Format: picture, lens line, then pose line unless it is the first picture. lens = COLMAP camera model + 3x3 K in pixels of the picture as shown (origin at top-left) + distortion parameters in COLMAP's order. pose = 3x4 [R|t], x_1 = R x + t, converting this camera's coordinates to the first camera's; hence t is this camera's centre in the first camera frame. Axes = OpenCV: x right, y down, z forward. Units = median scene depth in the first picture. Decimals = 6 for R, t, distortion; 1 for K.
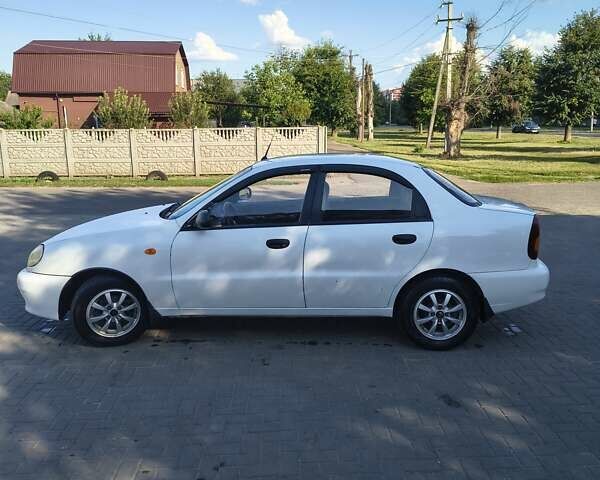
lens RADIAL K [[554.7, 0, 300.0], [0, 554.7, 240.0], [0, 0, 1]] dist [0.094196, -0.164358]
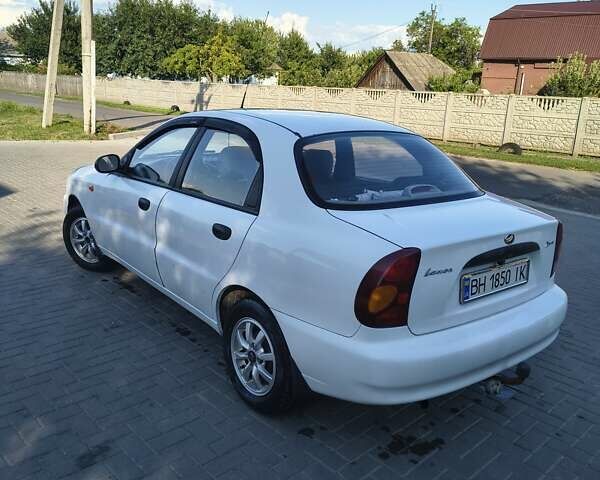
lens RADIAL K [[554.7, 0, 300.0], [0, 554.7, 240.0], [0, 0, 1]] dist [0.094196, -0.164358]
pose [[0.653540, 0.238092, -0.718469, 0.183004], [-0.202668, 0.969621, 0.136968, -0.025913], [0.729254, 0.056097, 0.681940, 0.143993]]
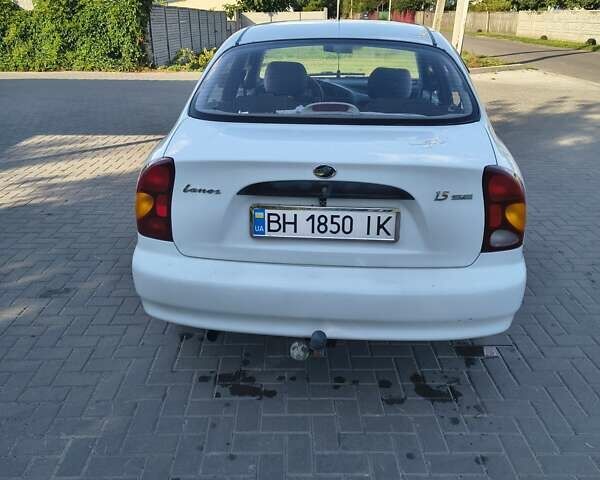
lens RADIAL K [[554.7, 0, 300.0], [0, 554.7, 240.0], [0, 0, 1]] dist [0.094196, -0.164358]
pose [[-0.056496, 0.379991, -0.923263, 0.223330], [-0.192776, 0.903187, 0.383524, -0.047348], [0.979615, 0.199651, 0.022226, 0.283350]]
